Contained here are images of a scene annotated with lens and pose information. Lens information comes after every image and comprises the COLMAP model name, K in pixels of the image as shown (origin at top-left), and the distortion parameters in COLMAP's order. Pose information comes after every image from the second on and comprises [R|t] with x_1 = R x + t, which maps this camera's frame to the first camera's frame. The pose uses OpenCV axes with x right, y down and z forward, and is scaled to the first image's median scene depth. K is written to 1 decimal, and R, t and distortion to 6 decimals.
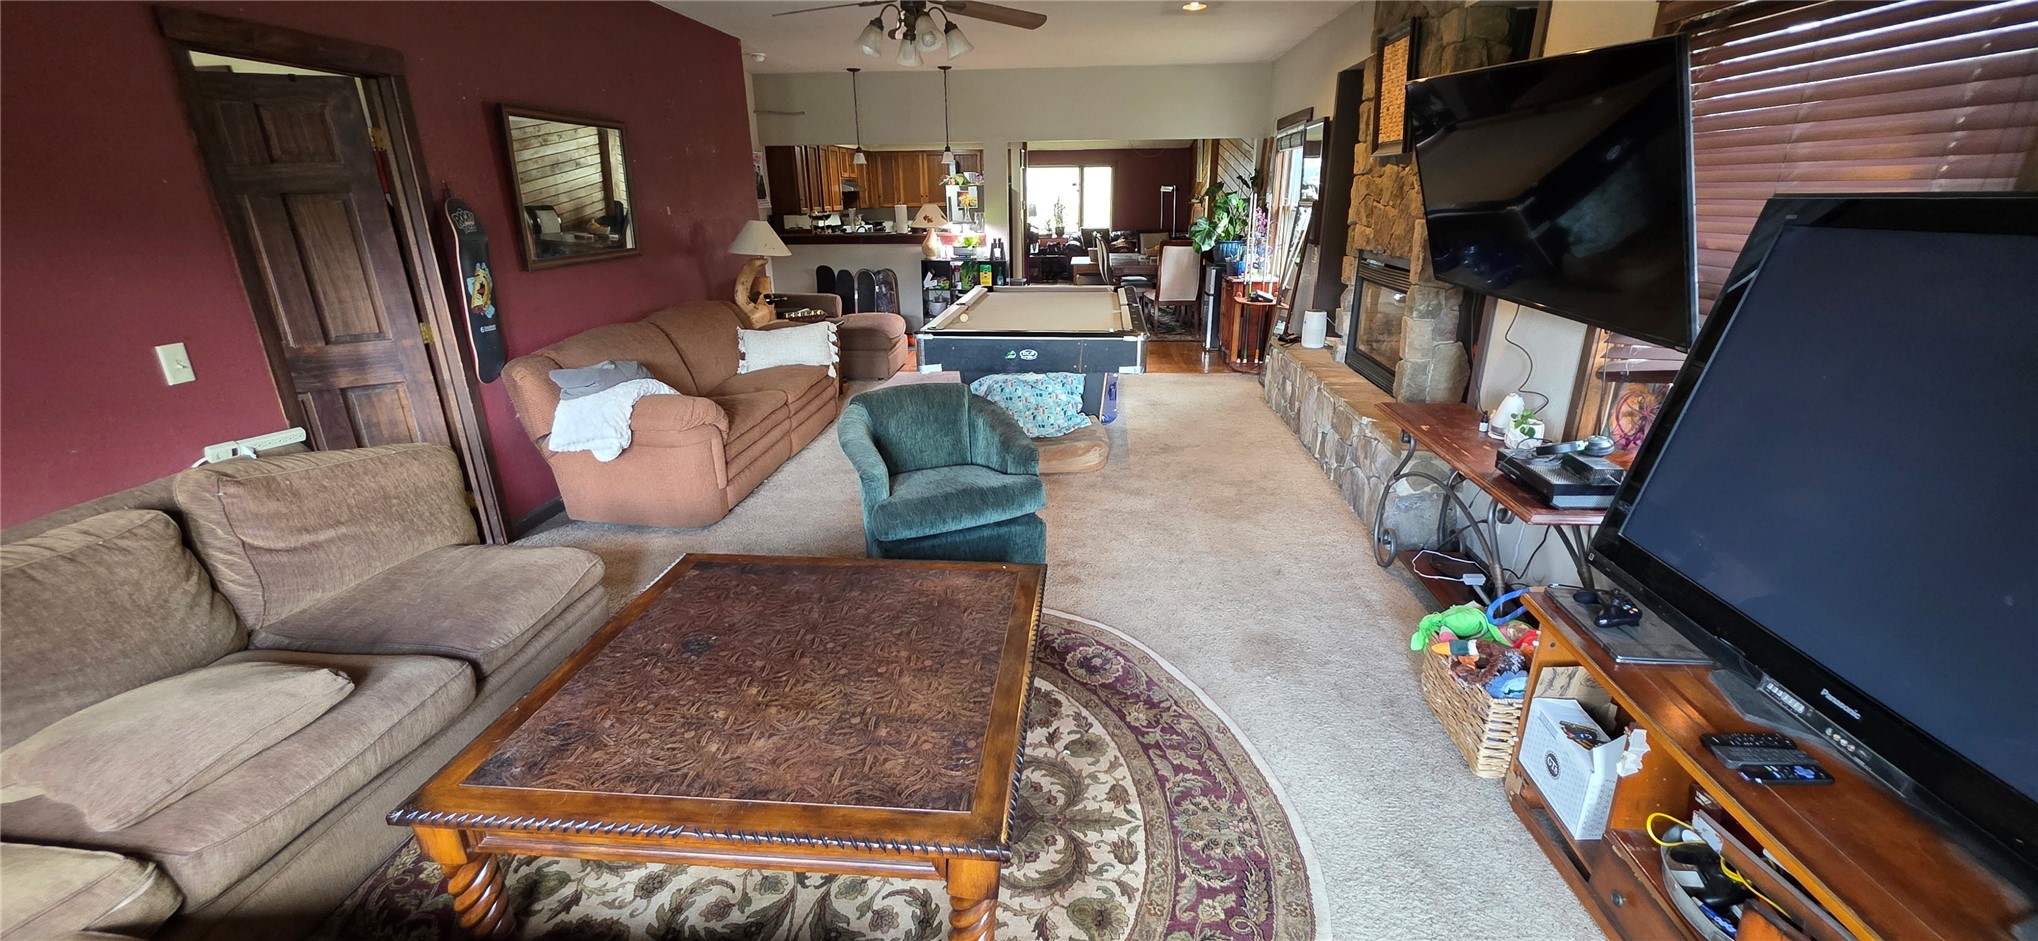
lens RADIAL K [[811.8, 0, 1029.5], [0, 811.8, 479.3], [0, 0, 1]] dist [-0.000635, -0.000110]
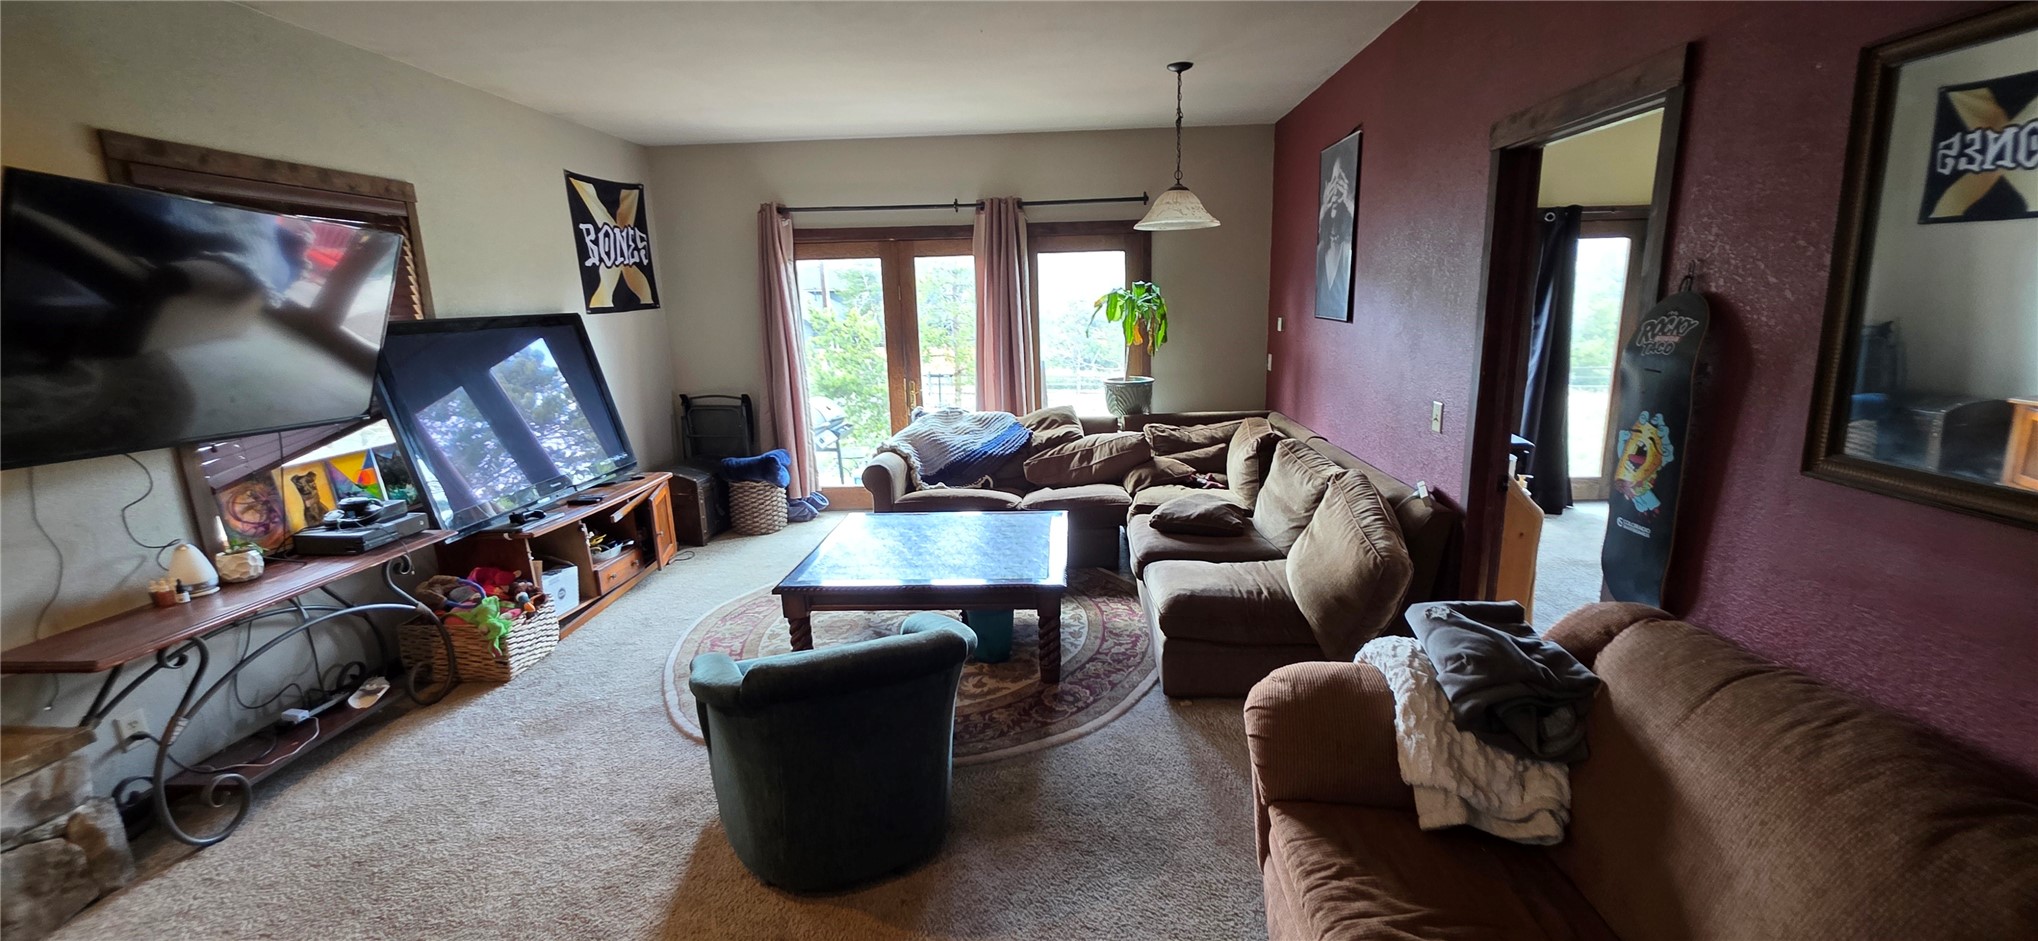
lens RADIAL K [[811.8, 0, 1029.5], [0, 811.8, 479.3], [0, 0, 1]] dist [-0.000635, -0.000110]
pose [[-0.999202, 0.036358, -0.016513, -0.269797], [0.022295, 0.851023, 0.524654, -0.506727], [0.033128, 0.523868, -0.851155, 1.442849]]
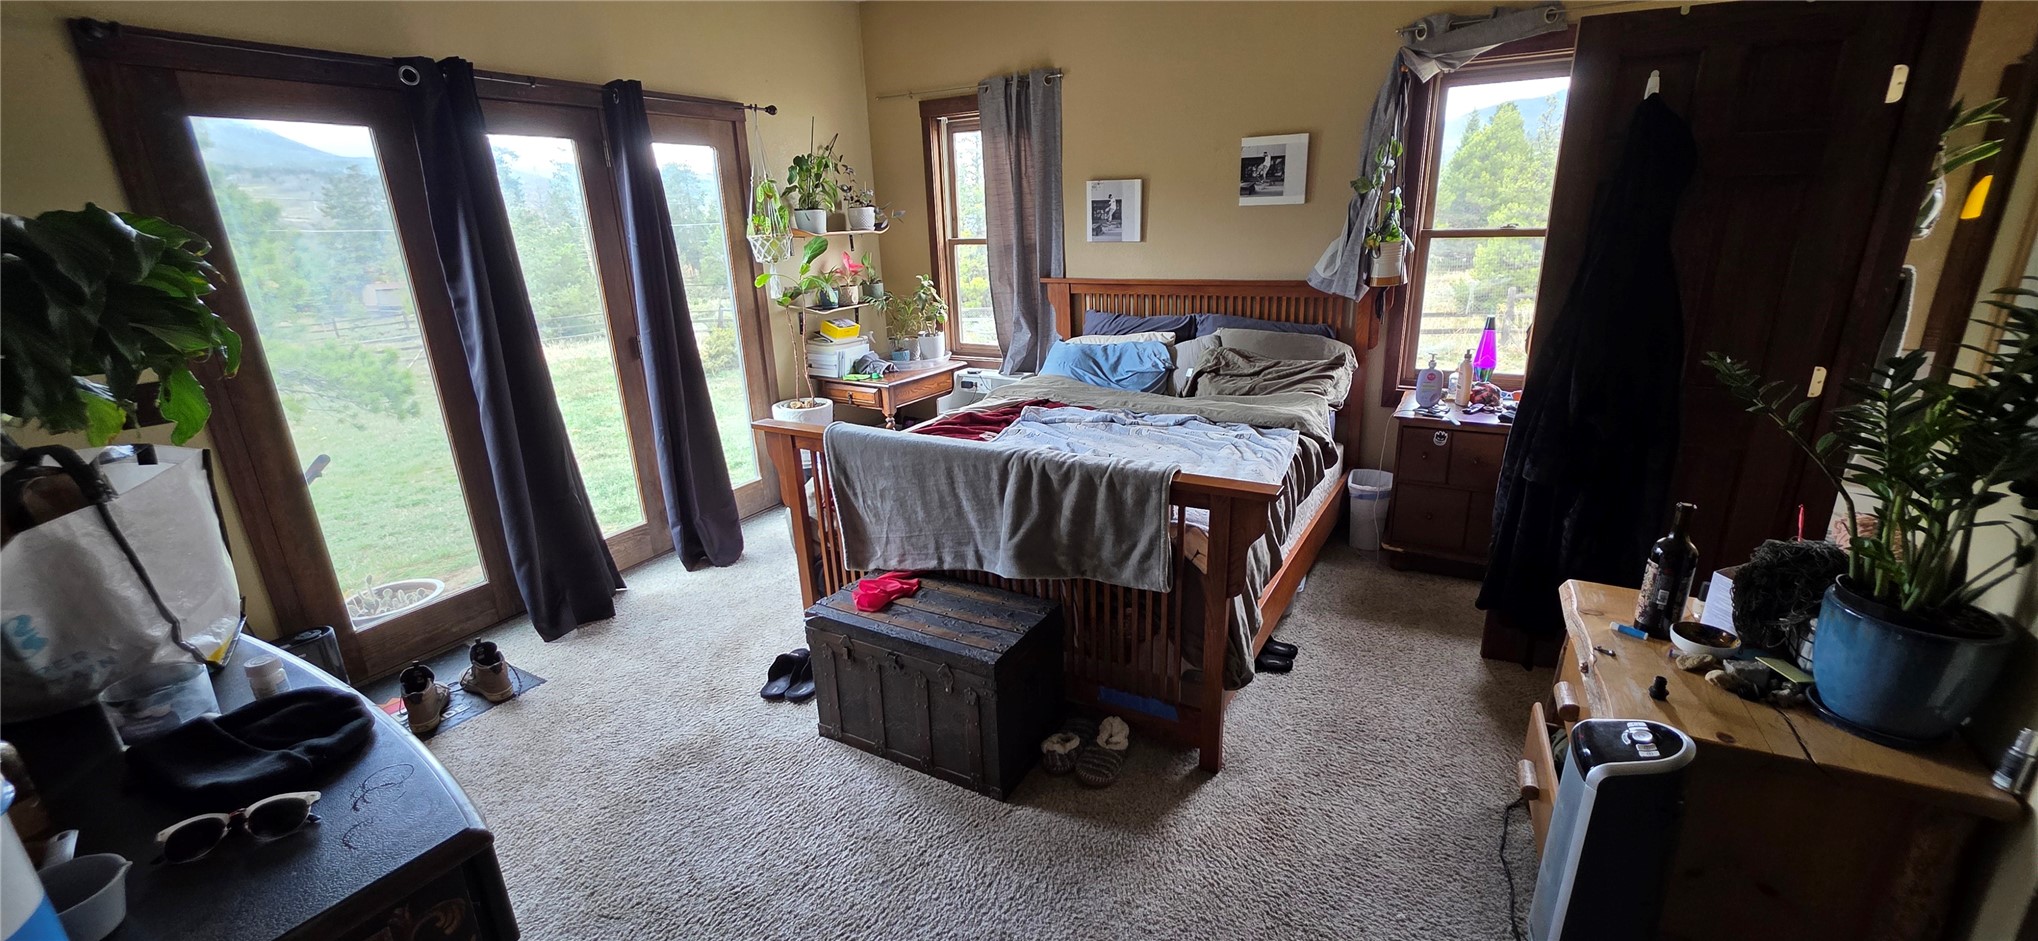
lens RADIAL K [[811.8, 0, 1029.5], [0, 811.8, 479.3], [0, 0, 1]] dist [-0.000635, -0.000110]
pose [[-0.424534, 0.303521, -0.853021, -0.434319], [-0.274182, 0.854802, 0.440610, -0.431849], [0.862899, 0.420937, -0.279673, 1.229220]]
